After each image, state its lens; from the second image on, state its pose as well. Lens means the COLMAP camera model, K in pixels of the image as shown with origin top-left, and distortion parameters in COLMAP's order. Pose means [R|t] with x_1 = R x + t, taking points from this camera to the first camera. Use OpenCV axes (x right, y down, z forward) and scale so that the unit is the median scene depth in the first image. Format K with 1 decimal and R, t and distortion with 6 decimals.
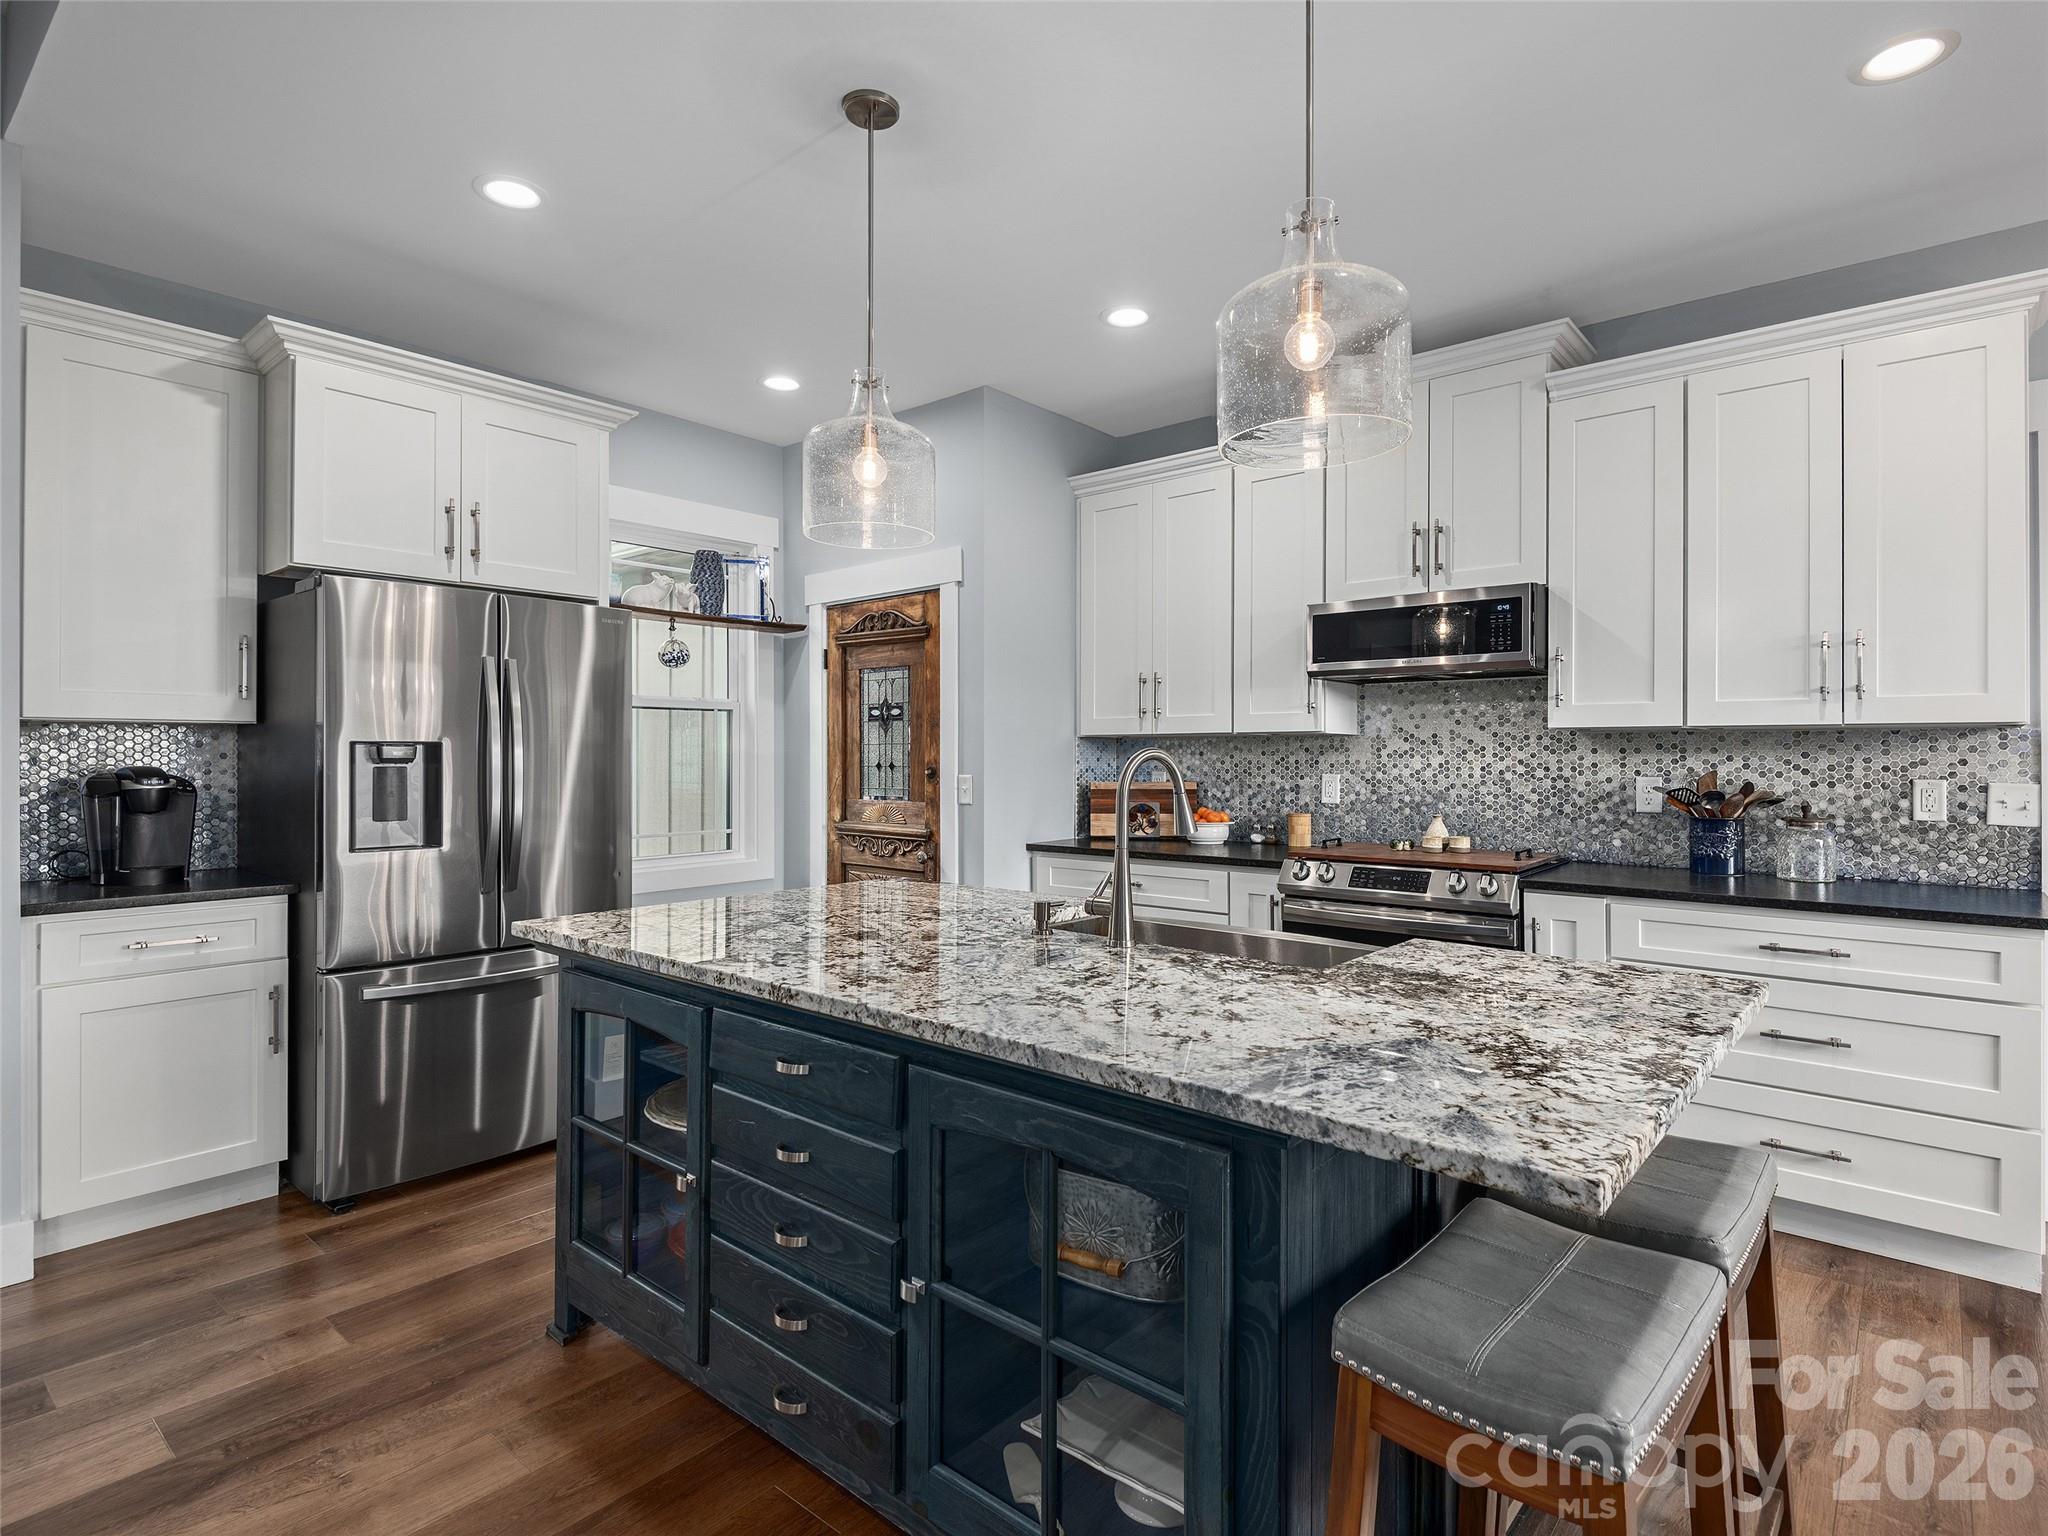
lens RADIAL K [[1061.4, 0, 1033.5], [0, 1061.4, 764.8], [0, 0, 1]] dist [0.033375, -0.023269]
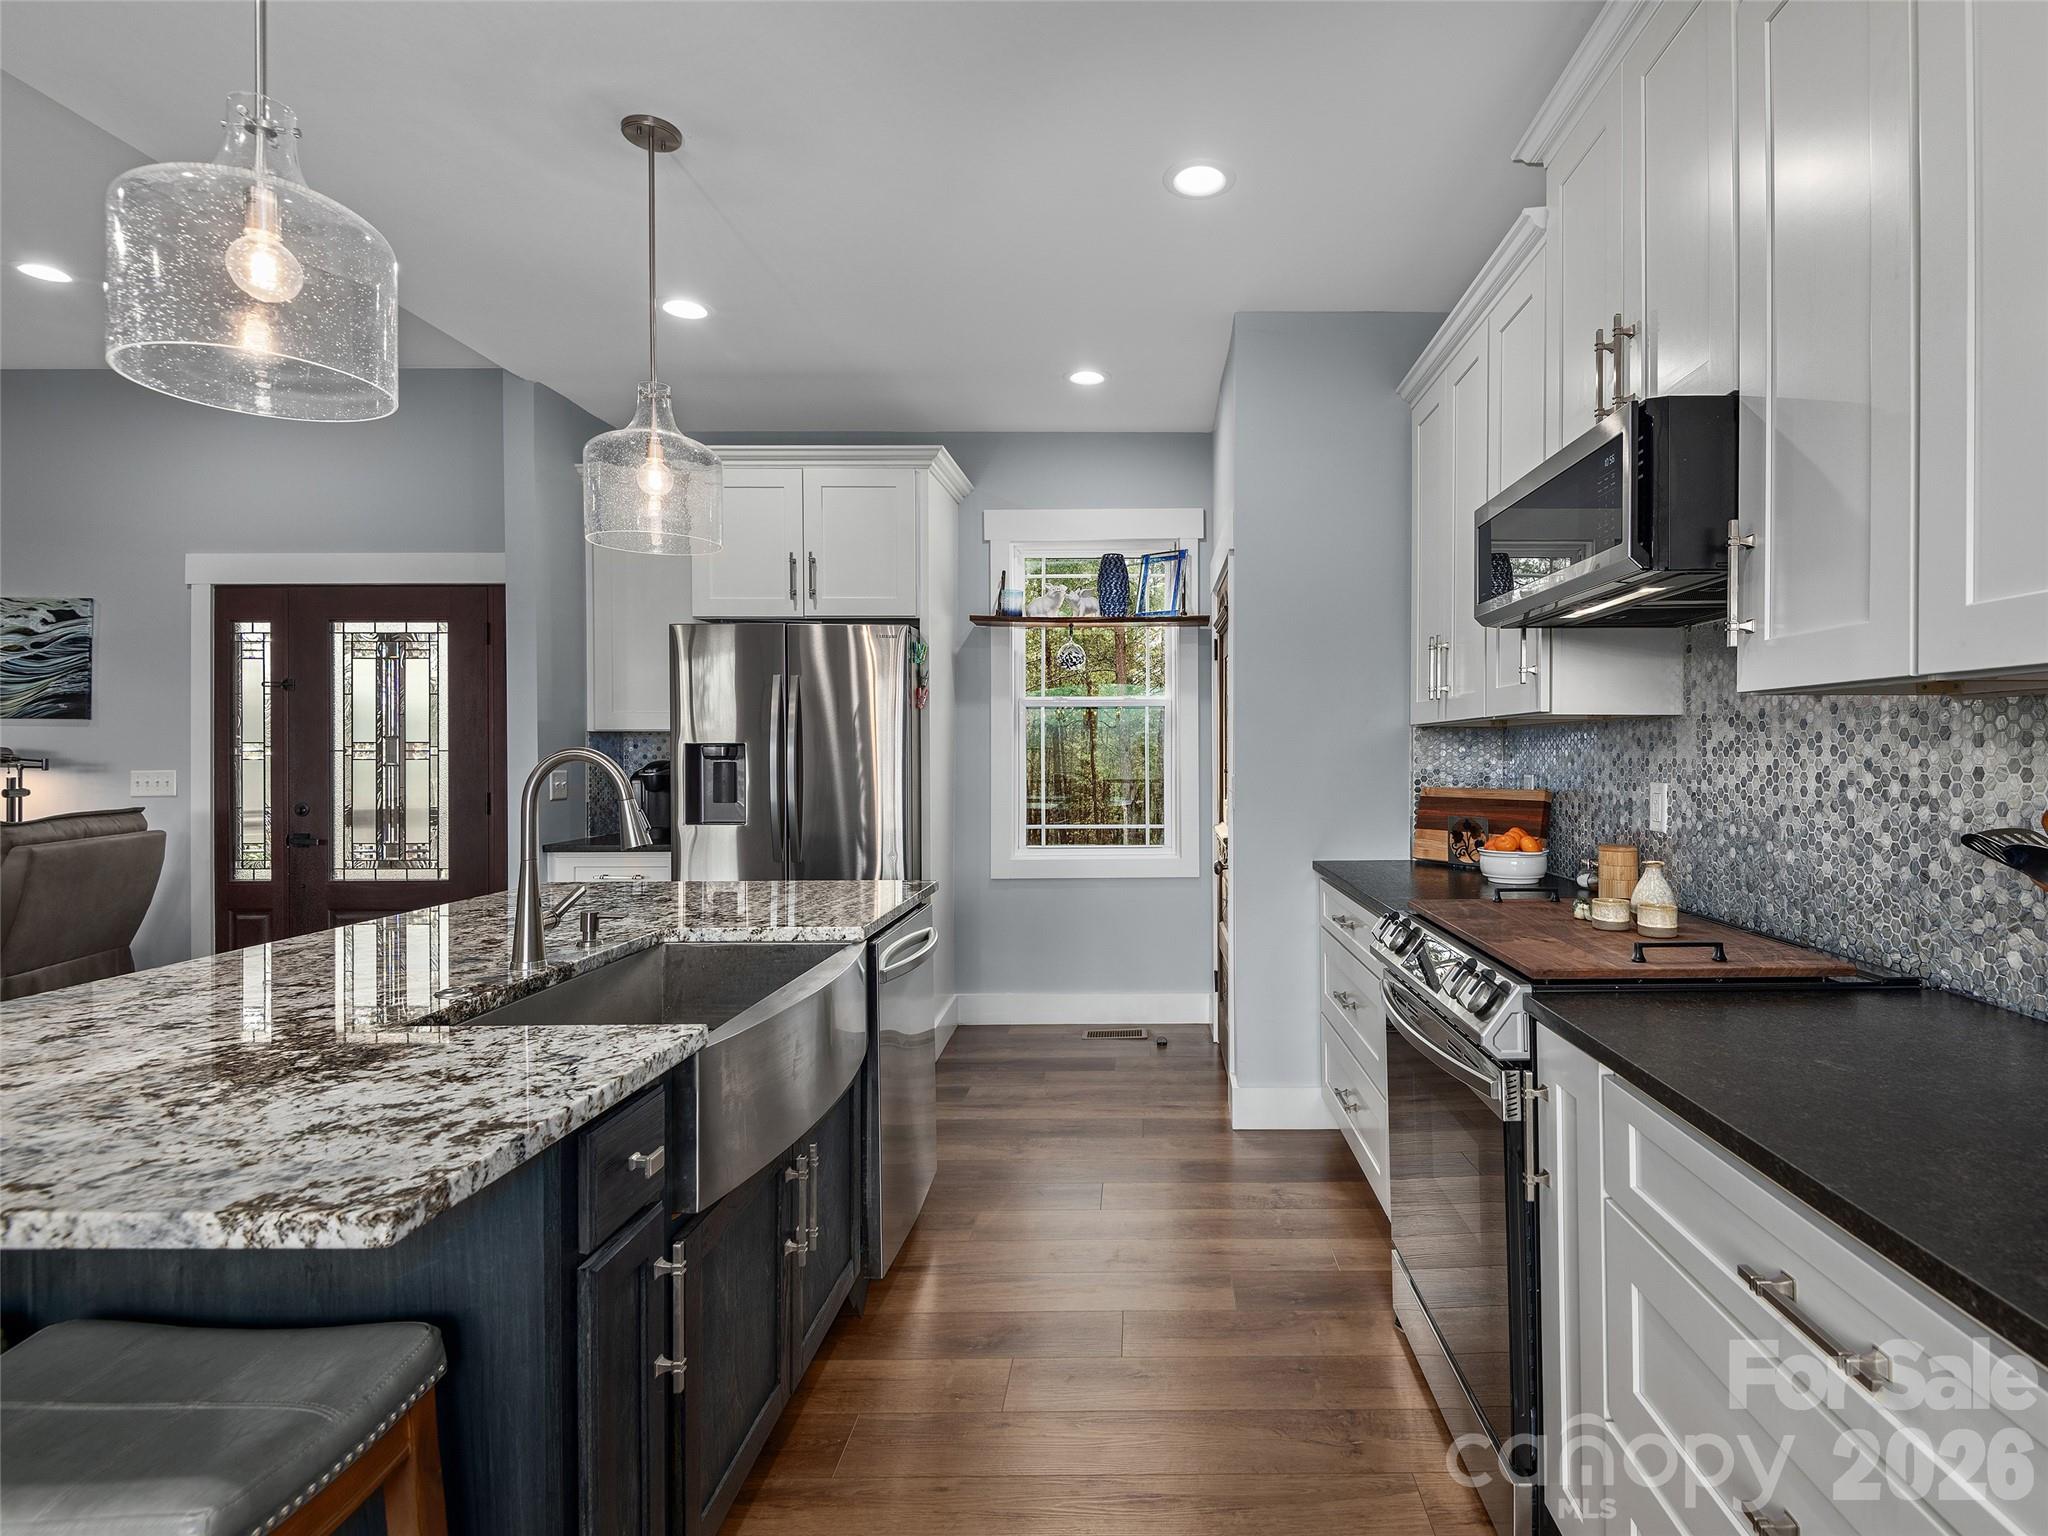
lens RADIAL K [[1058.0, 0, 1138.4], [0, 1058.0, 754.1], [0, 0, 1]] dist [0.032311, -0.026425]
pose [[0.645494, -0.000917, -0.763765, 0.590359], [-0.002620, 0.999991, -0.003414, -0.004644], [0.763761, 0.004205, 0.645485, 0.431166]]
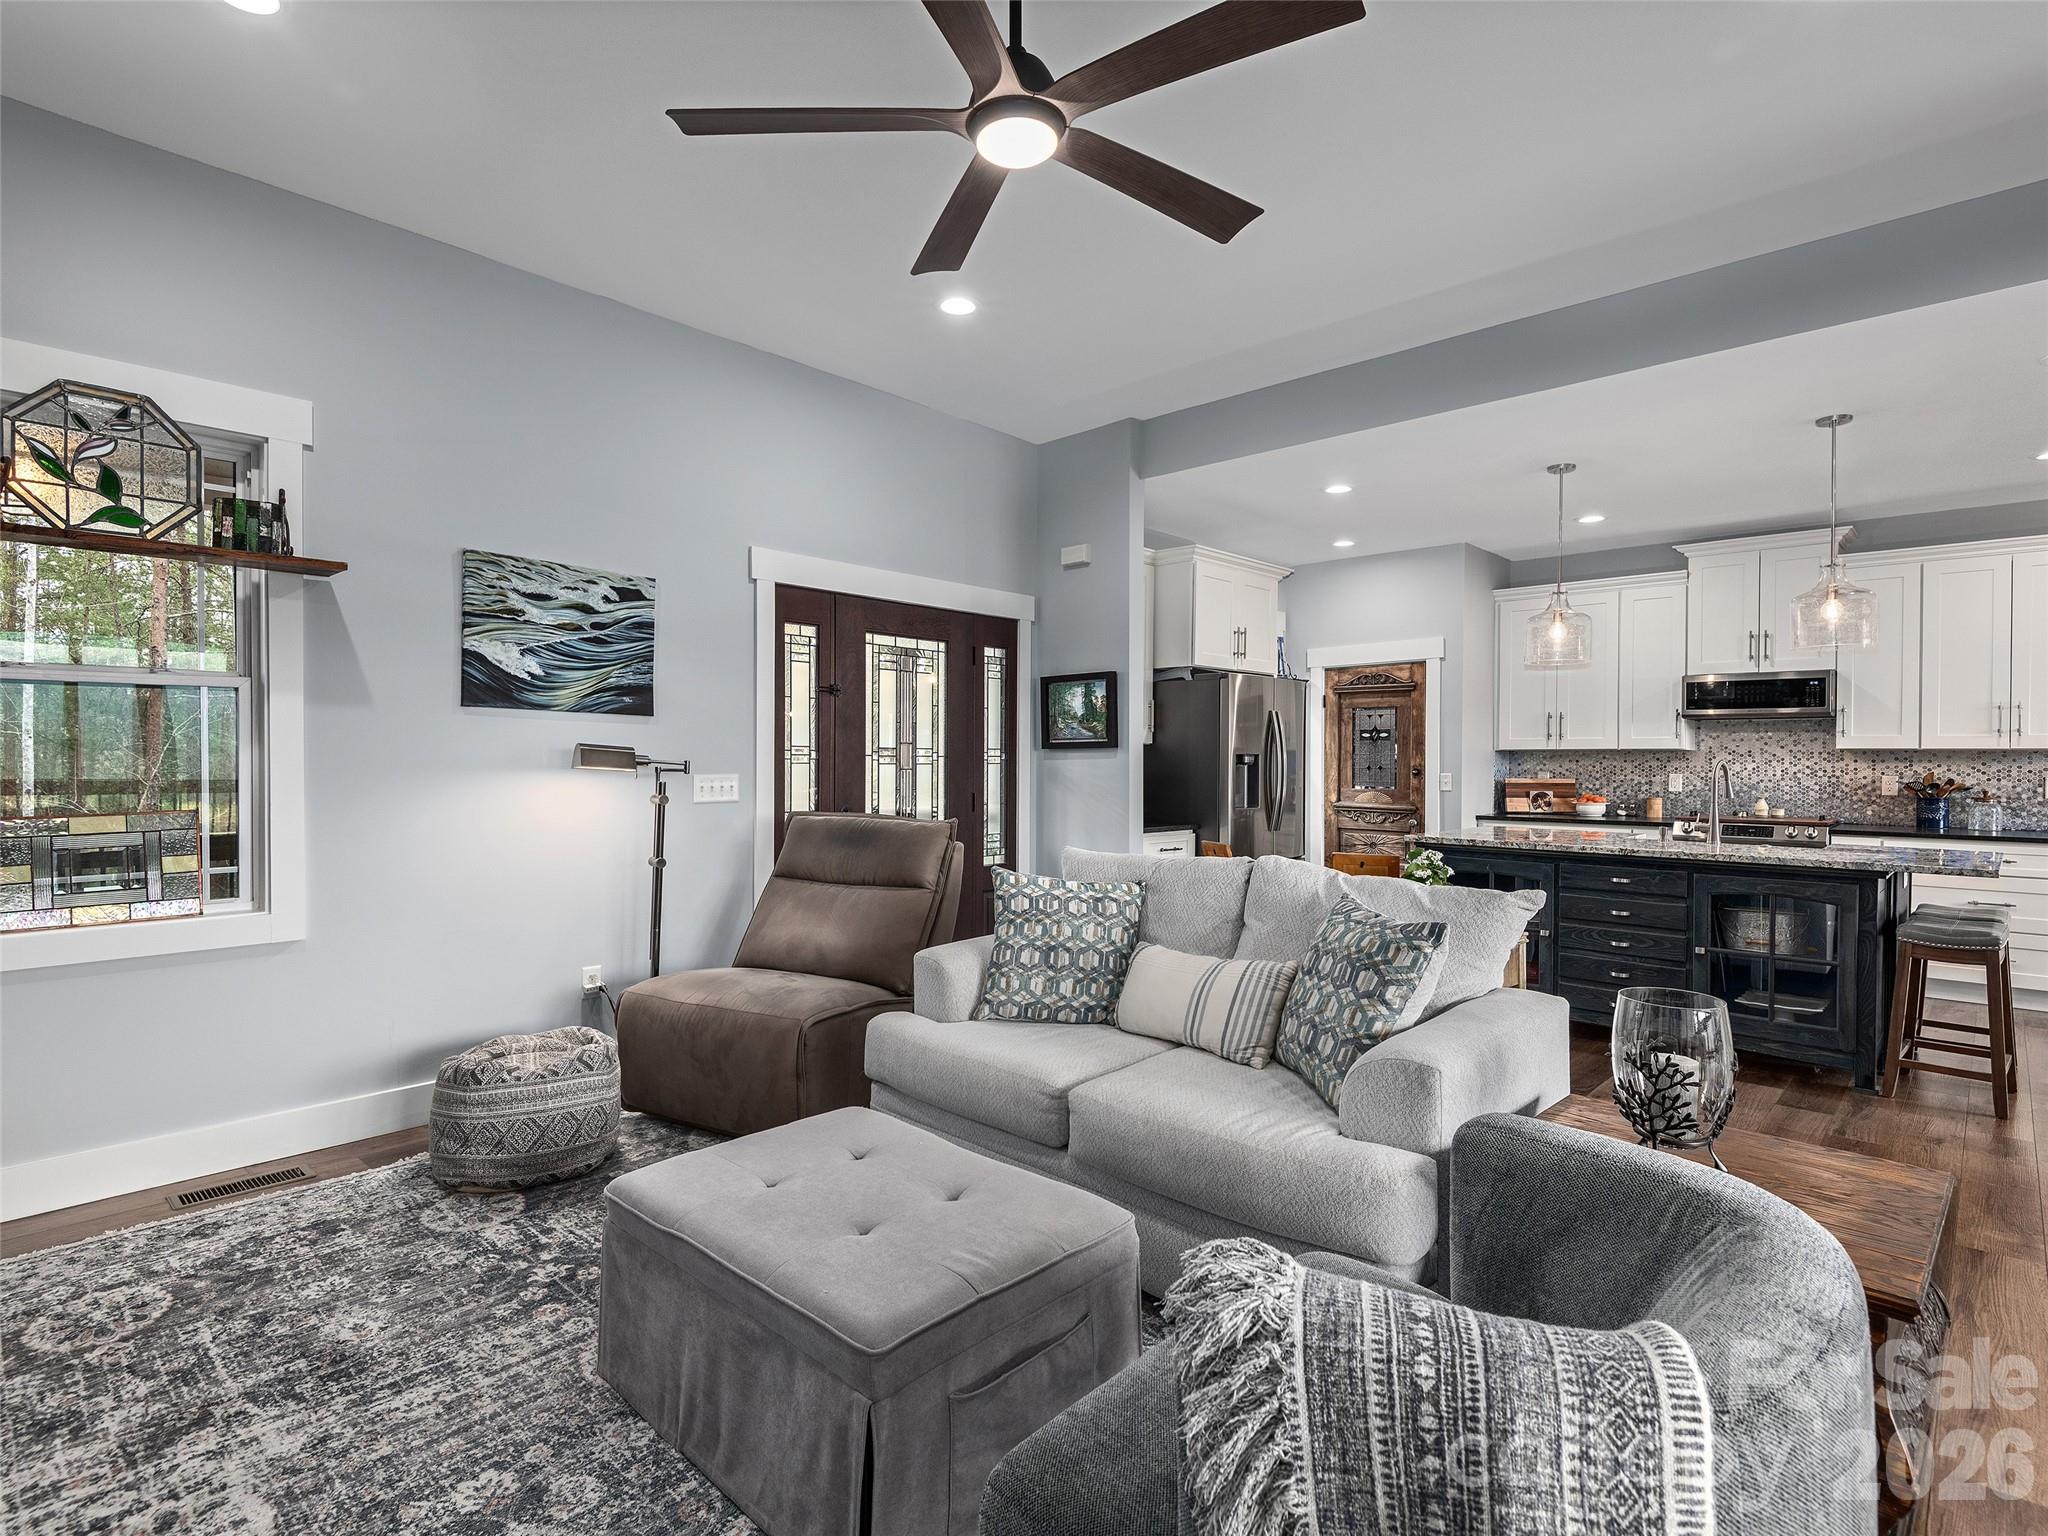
lens RADIAL K [[1027.2, 0, 1047.4], [0, 1027.2, 770.6], [0, 0, 1]] dist [0.043792, -0.037874]
pose [[0.998813, 0.004855, -0.048459, -0.676431], [-0.004747, 0.999986, 0.002344, 0.004794], [0.048470, -0.002112, 0.998822, -0.728445]]
